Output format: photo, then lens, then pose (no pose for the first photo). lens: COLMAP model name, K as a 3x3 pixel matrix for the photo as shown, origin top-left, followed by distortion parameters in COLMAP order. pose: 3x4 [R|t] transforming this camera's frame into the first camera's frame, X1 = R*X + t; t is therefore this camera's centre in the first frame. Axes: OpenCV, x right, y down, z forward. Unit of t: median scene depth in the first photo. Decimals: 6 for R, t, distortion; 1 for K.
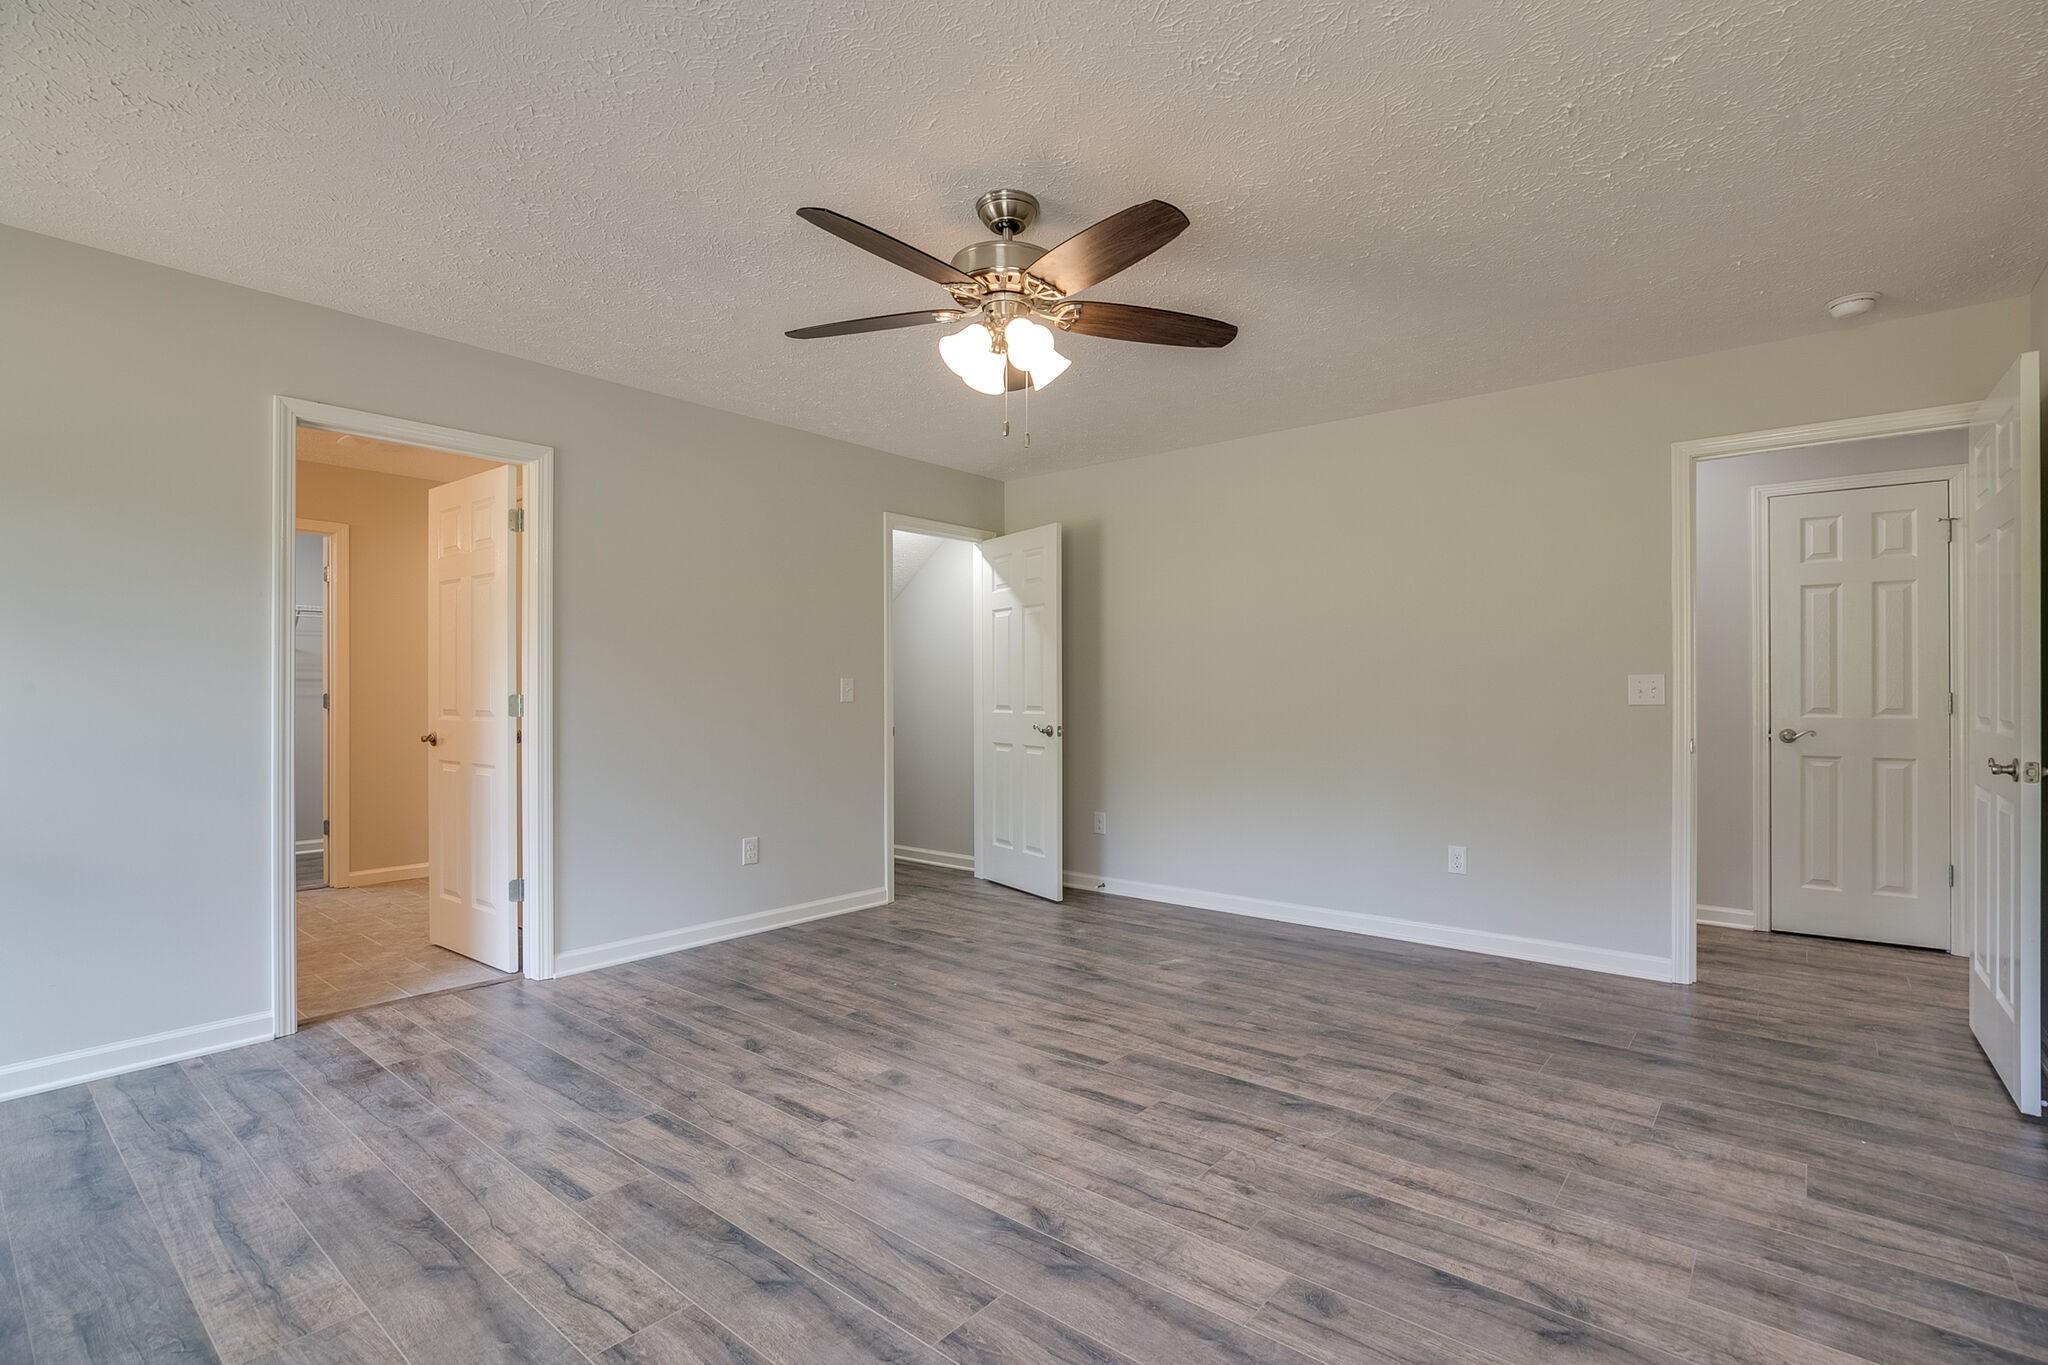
lens RADIAL K [[951.4, 0, 1049.4], [0, 951.4, 684.8], [0, 0, 1]] dist [-0.020576, 0.005374]
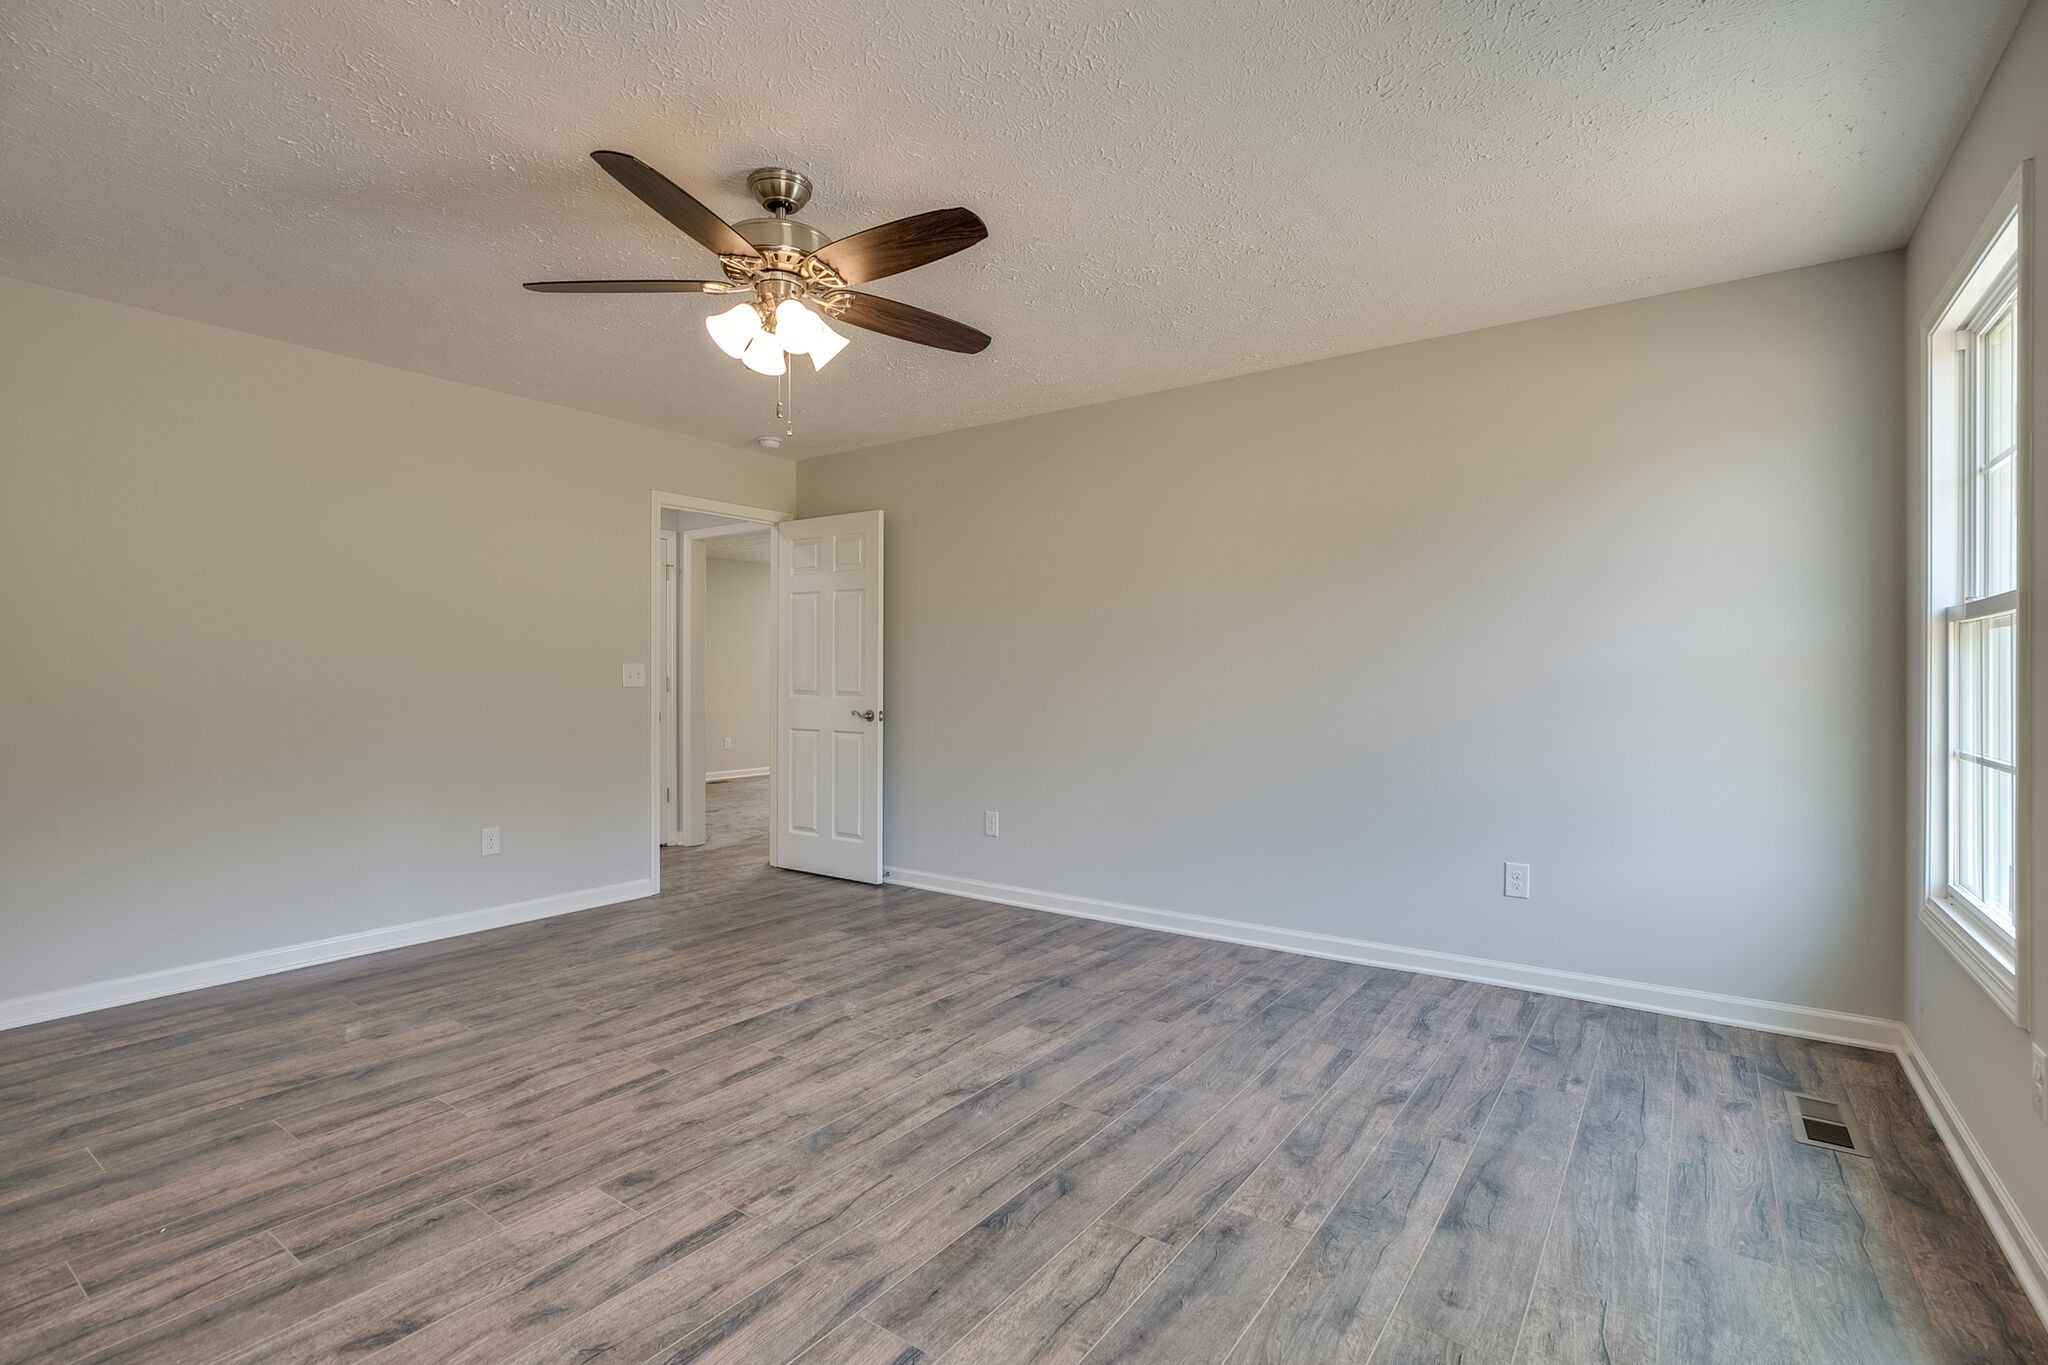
lens RADIAL K [[951.4, 0, 1040.3], [0, 951.4, 668.5], [0, 0, 1]] dist [-0.020576, 0.005374]
pose [[-0.070383, 0.007895, 0.997489, -0.899839], [-0.007961, 0.999932, -0.008476, 0.003010], [-0.997488, -0.008538, -0.070315, 0.687289]]
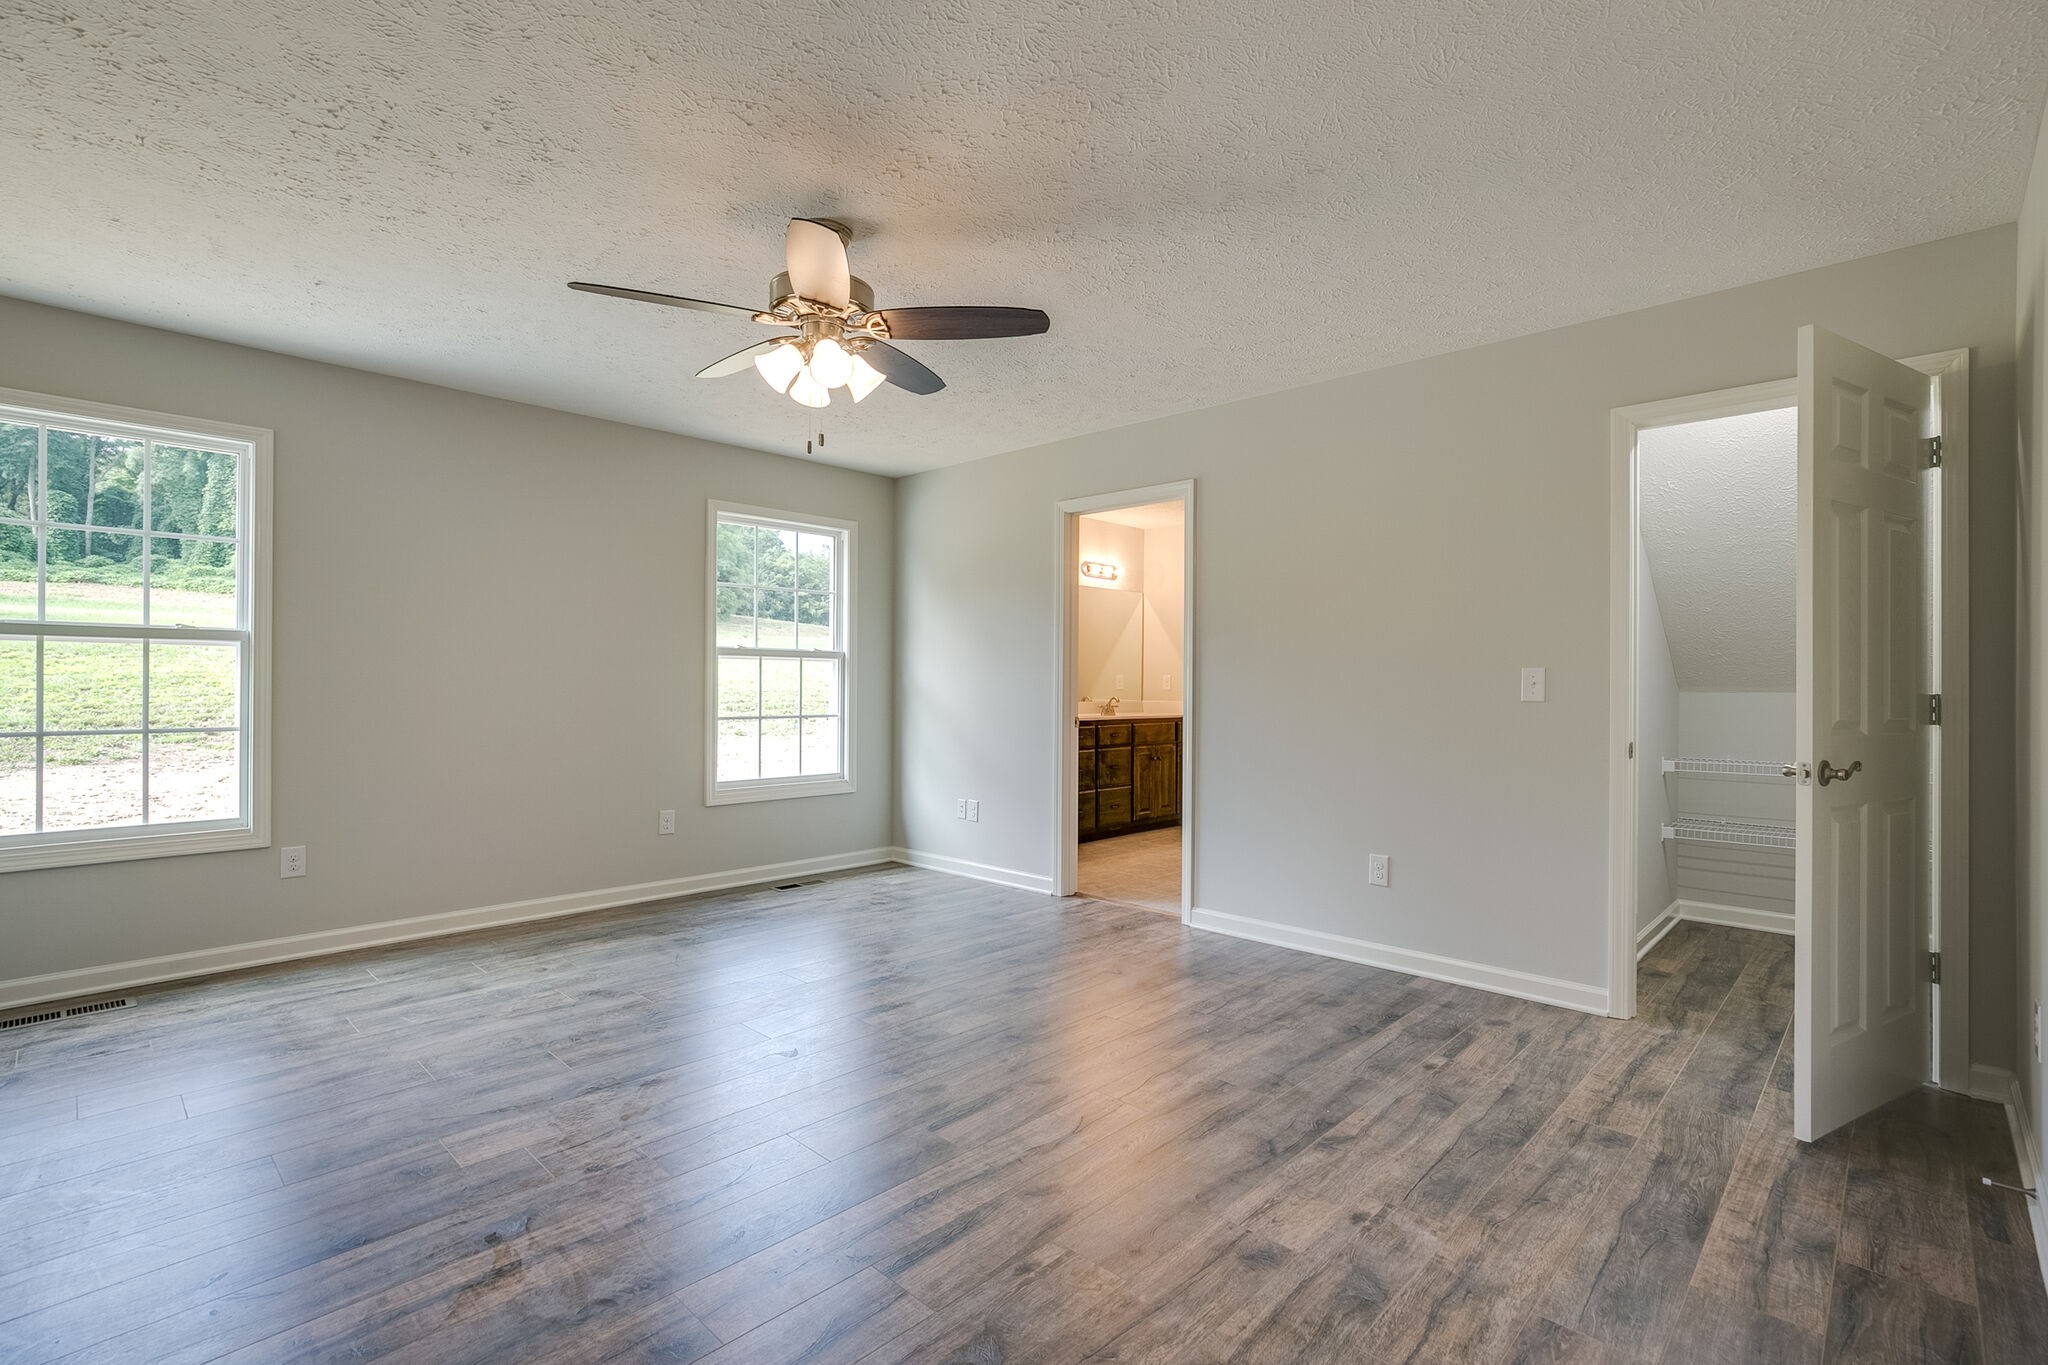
lens RADIAL K [[951.4, 0, 1026.7], [0, 951.4, 694.5], [0, 0, 1]] dist [-0.020576, 0.005374]
pose [[-0.092106, 0.008123, -0.995716, 0.860306], [-0.000513, 0.999966, 0.008206, 0.012104], [0.995749, 0.001267, -0.092099, 1.144609]]
